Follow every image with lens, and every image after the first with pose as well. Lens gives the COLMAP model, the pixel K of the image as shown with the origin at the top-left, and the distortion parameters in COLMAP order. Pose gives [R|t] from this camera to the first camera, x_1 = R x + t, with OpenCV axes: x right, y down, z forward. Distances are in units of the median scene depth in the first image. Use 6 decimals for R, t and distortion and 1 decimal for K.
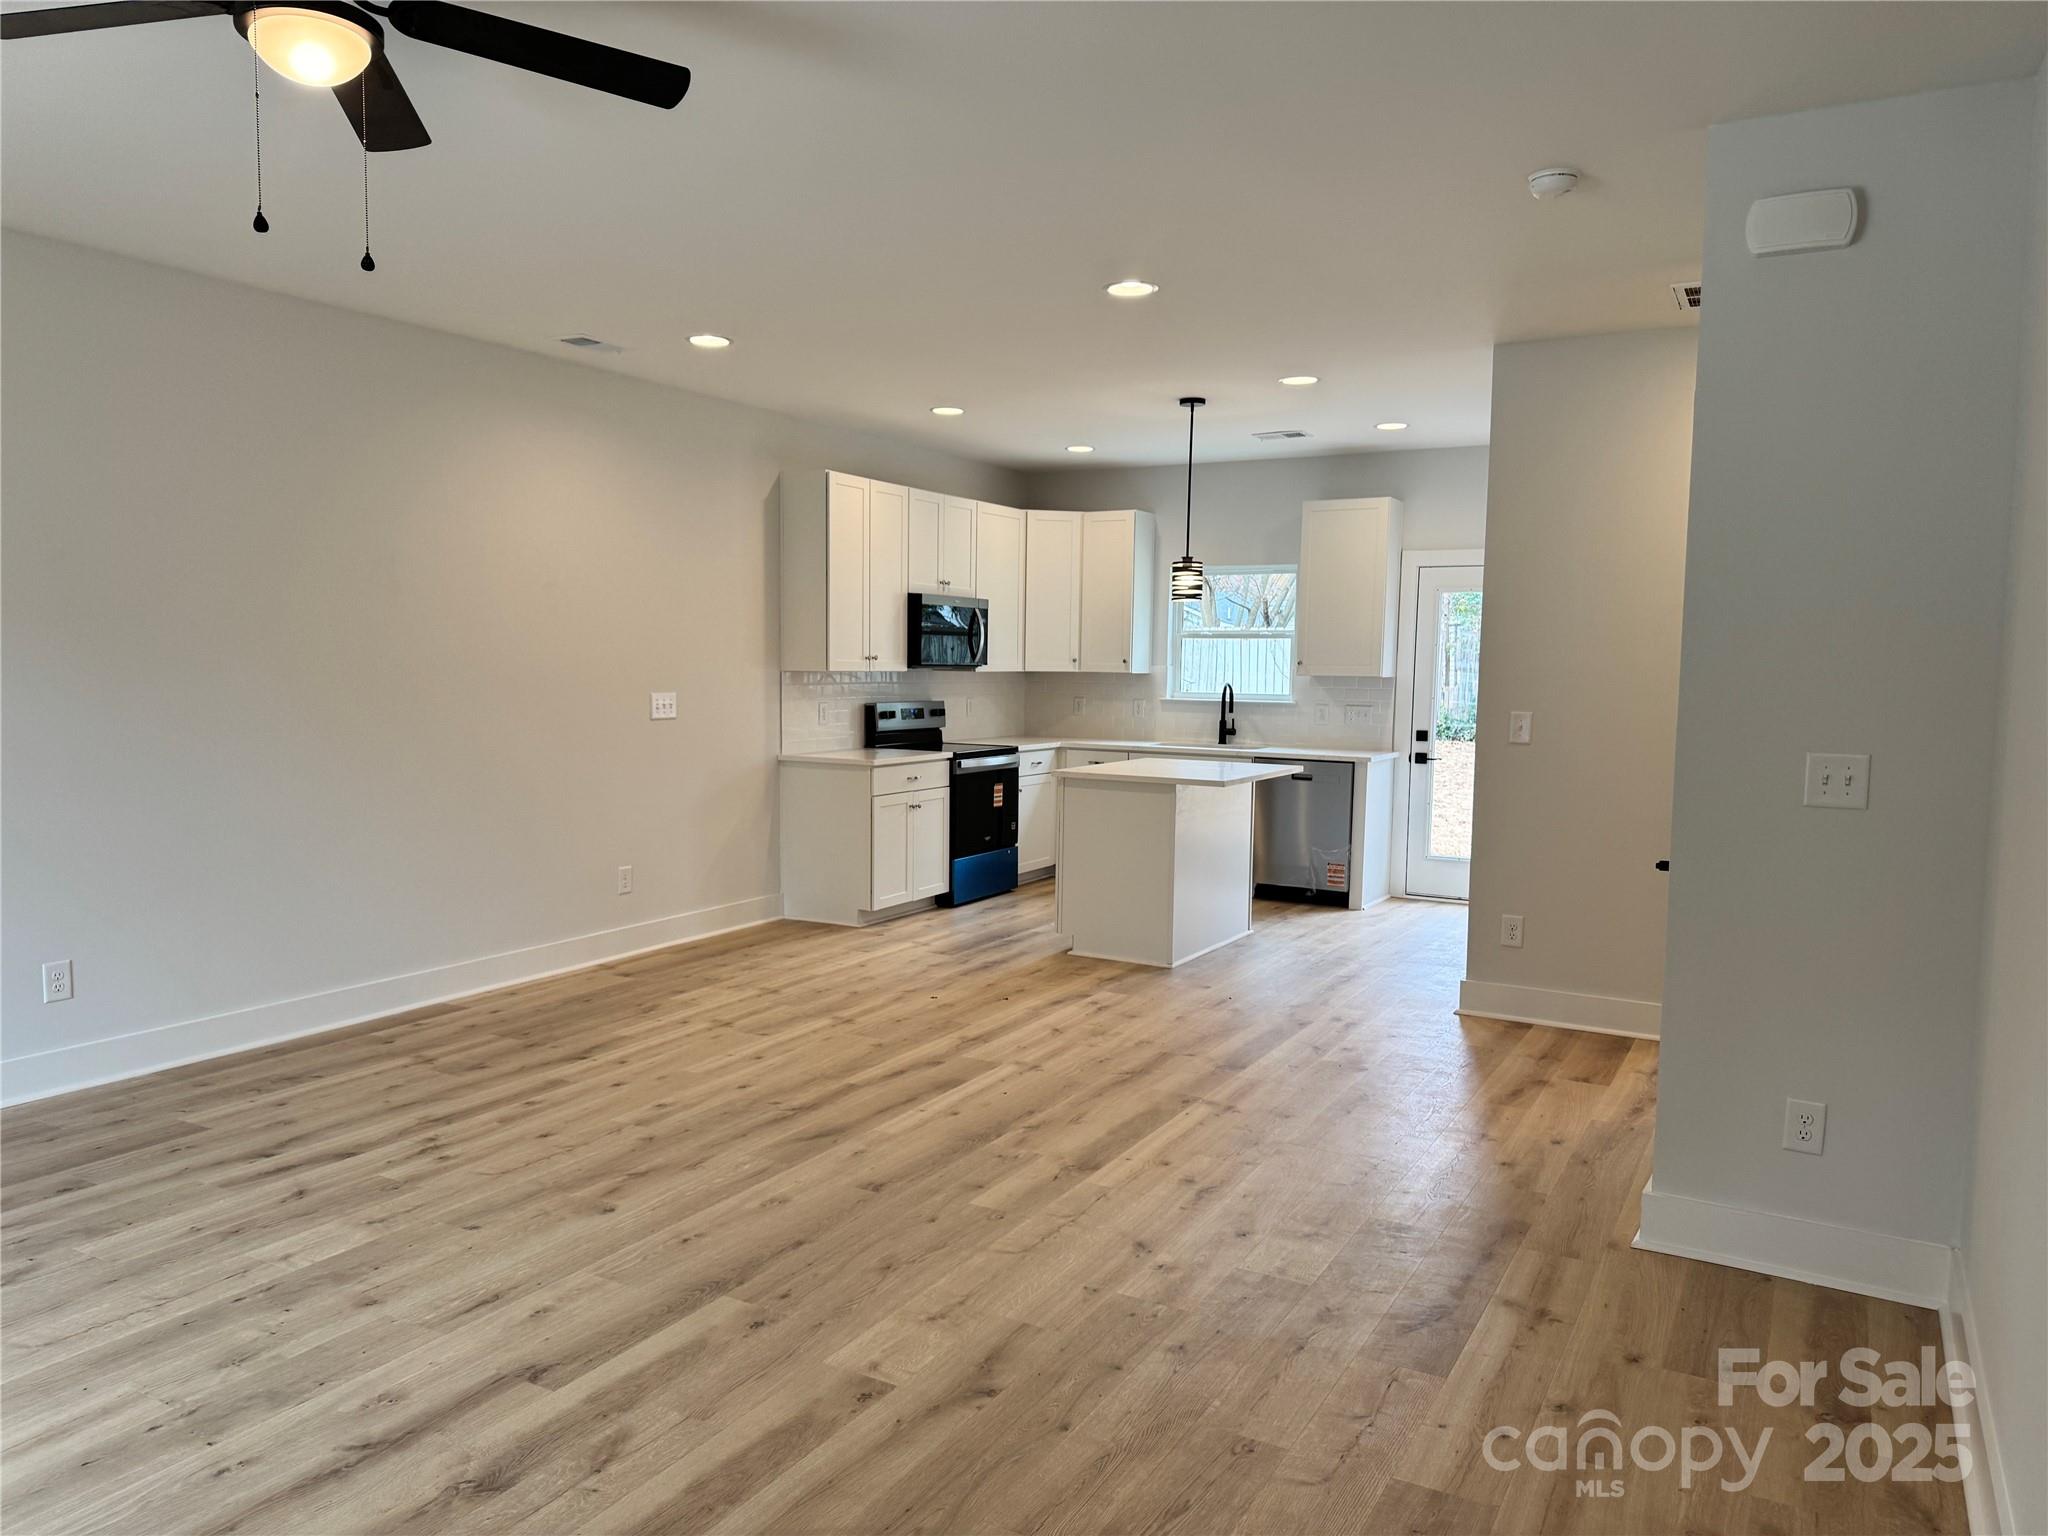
lens RADIAL K [[1436.3, 0, 1010.4], [0, 1436.3, 771.8], [0, 0, 1]] dist [0.066086, -0.080194]
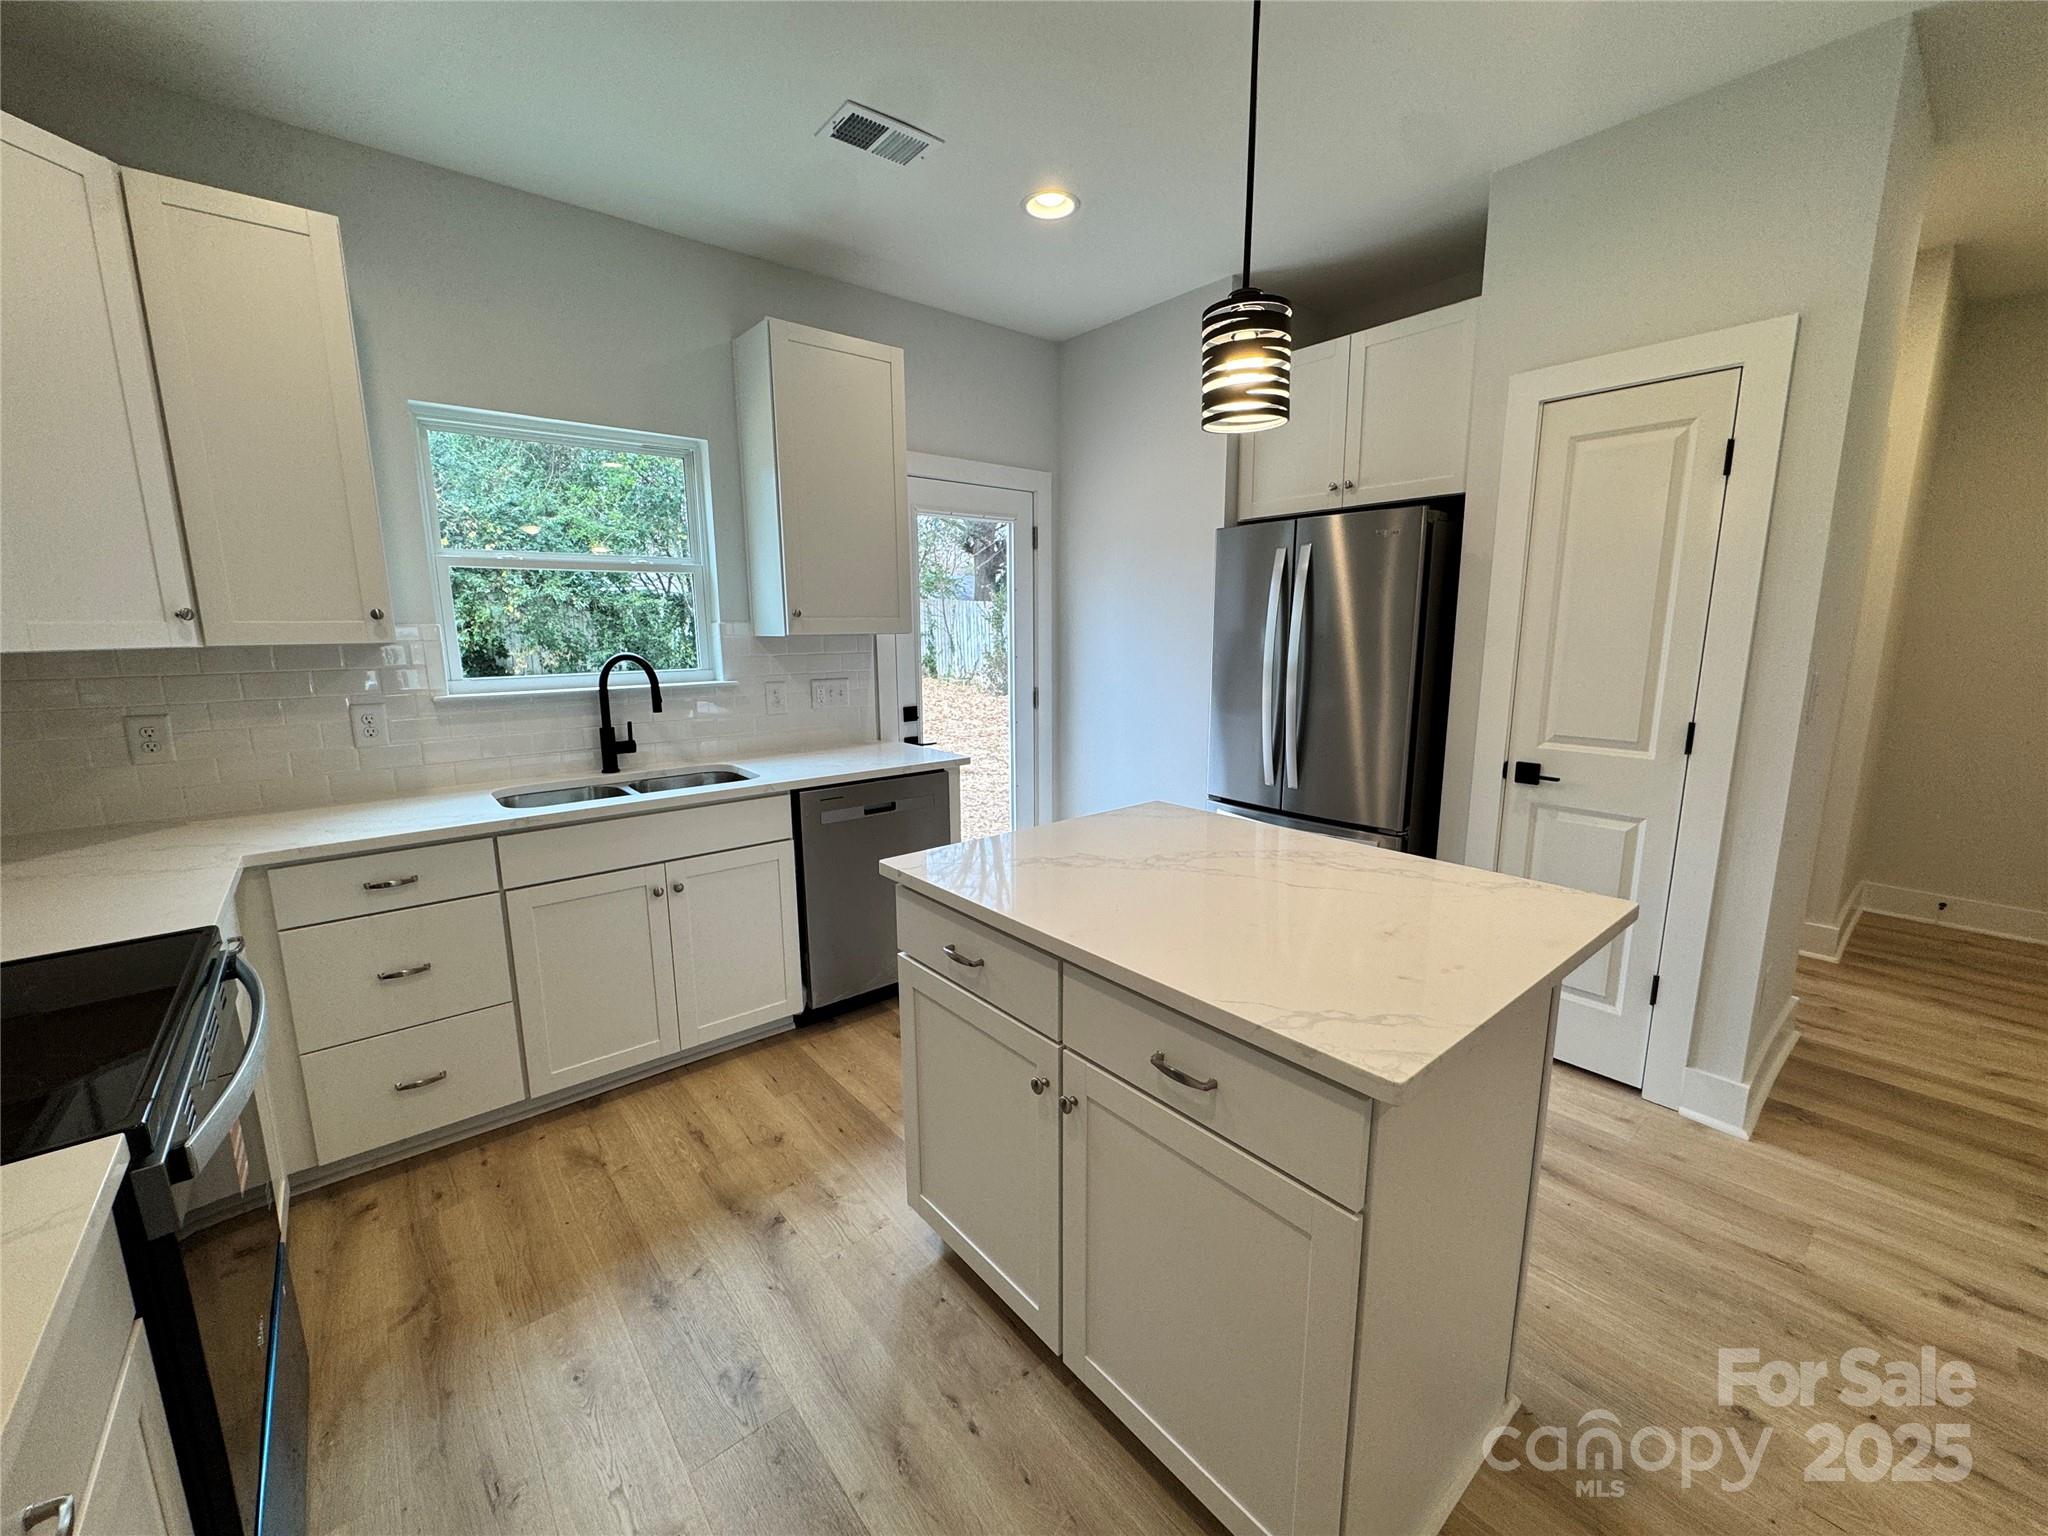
lens RADIAL K [[814.8, 0, 1025.6], [0, 814.8, 766.6], [0, 0, 1]] dist [-0.005121, 0.000807]
pose [[0.347832, -0.180943, 0.919930, -0.088590], [0.087444, 0.983184, 0.160322, -0.066870], [-0.933470, 0.024678, 0.357806, 0.896480]]
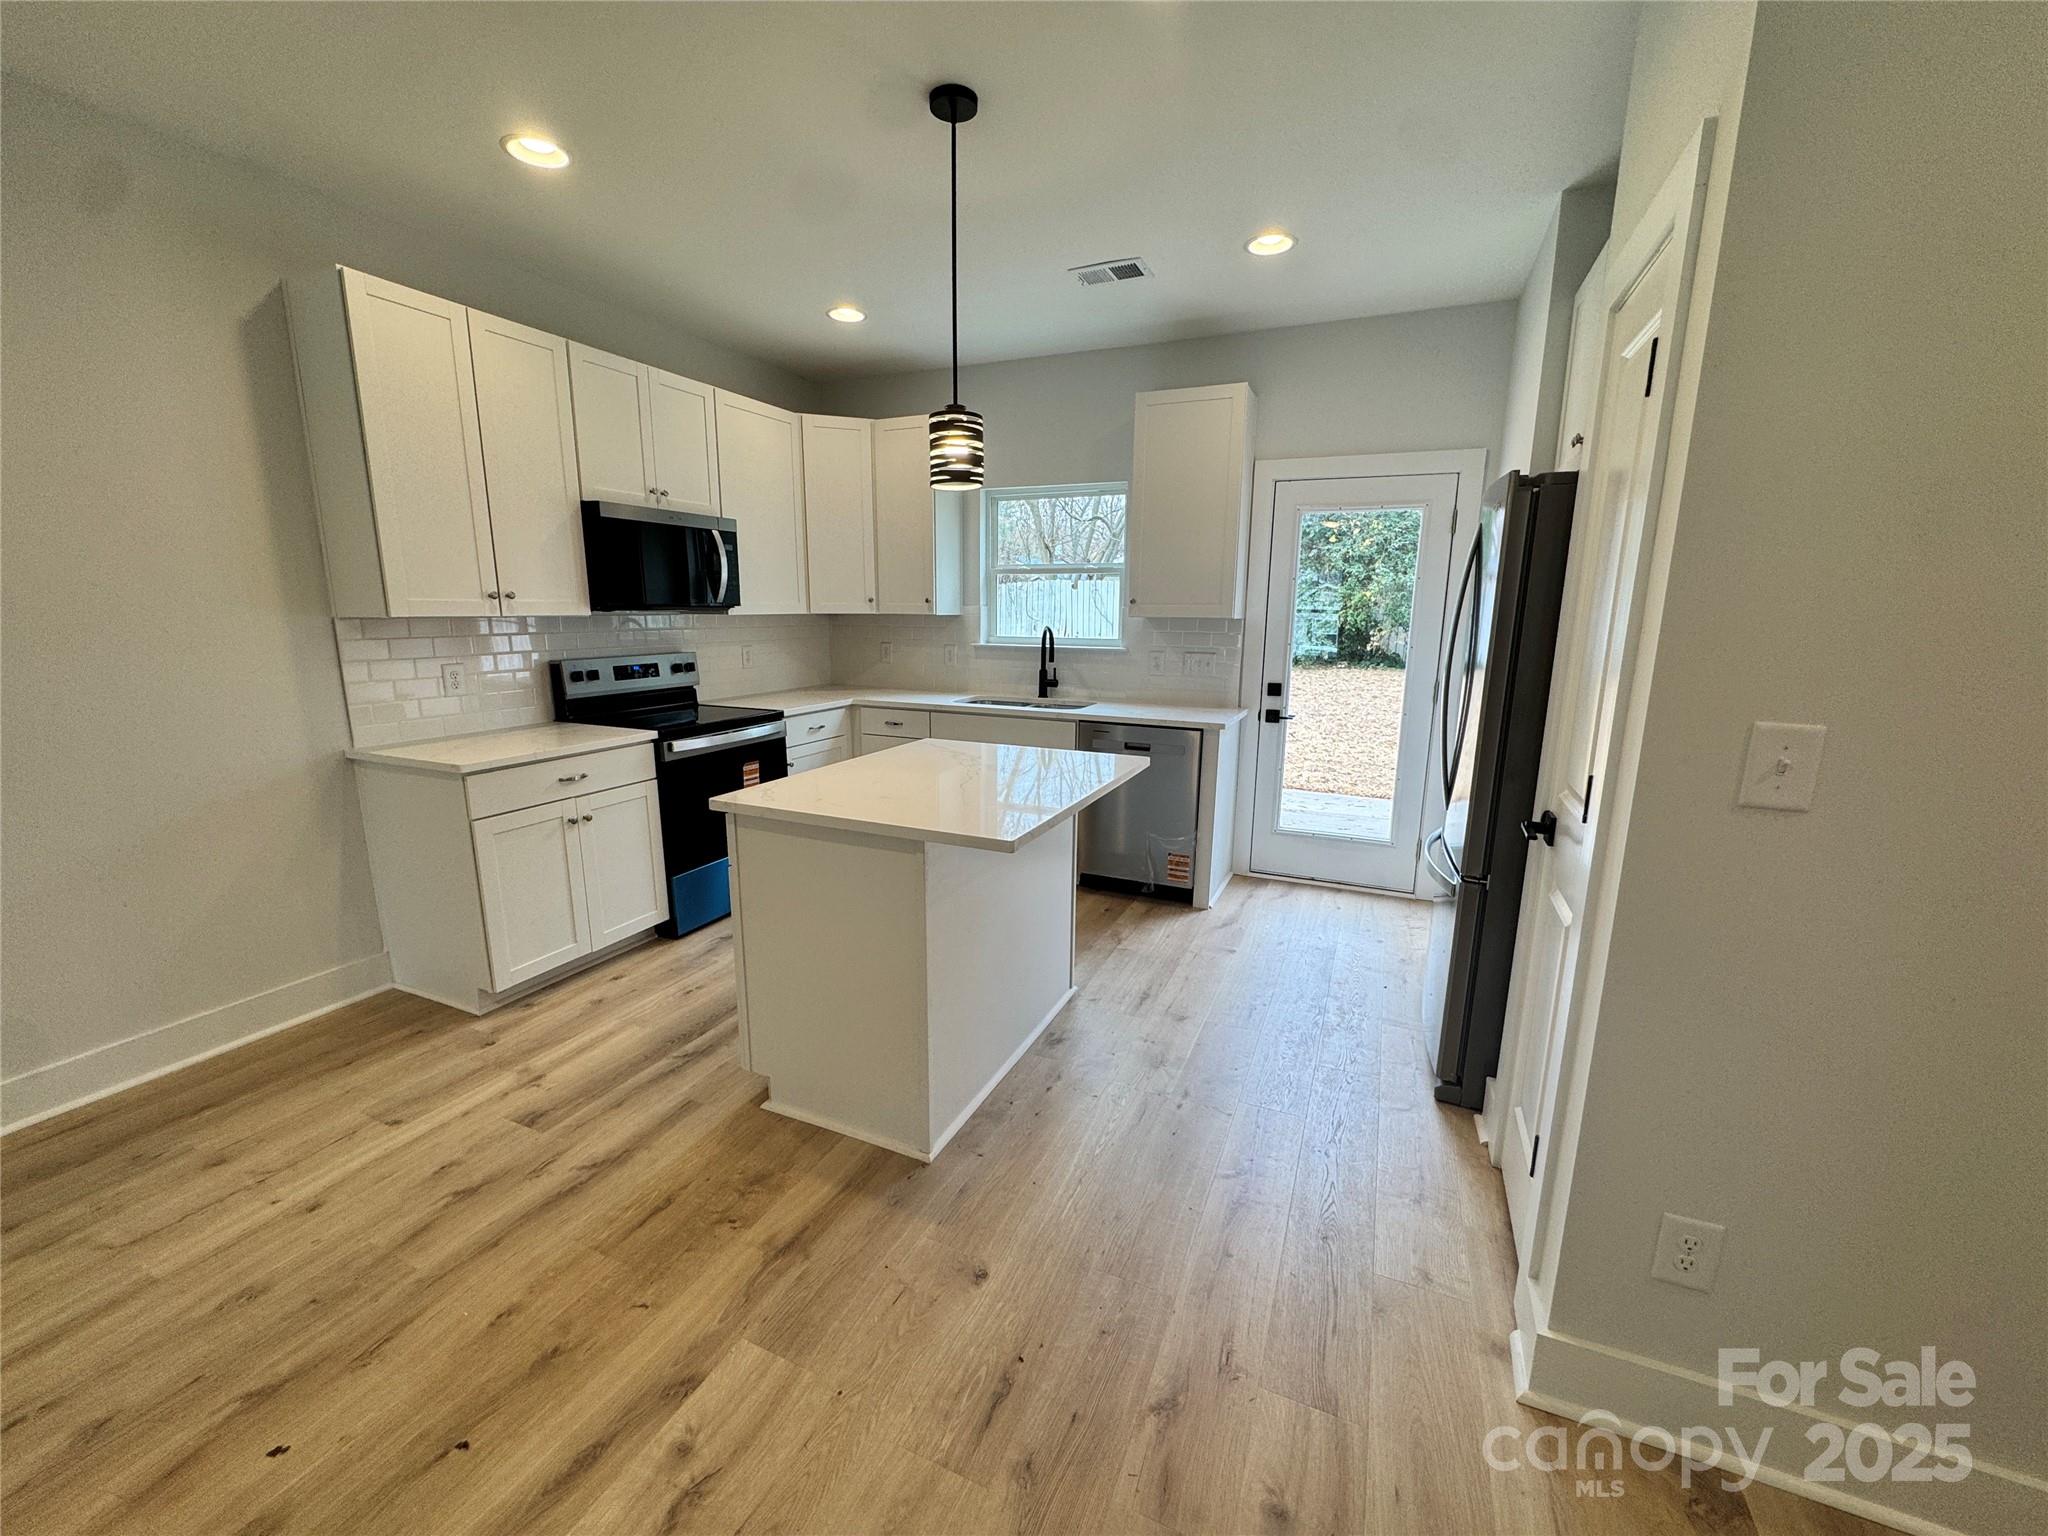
lens RADIAL K [[814.8, 0, 1026.0], [0, 814.8, 767.5], [0, 0, 1]] dist [-0.005121, 0.000807]
pose [[0.994967, -0.025461, 0.096909, 0.105802], [0.013837, 0.992825, 0.118775, -0.042729], [-0.099238, -0.116837, 0.988181, 0.607510]]
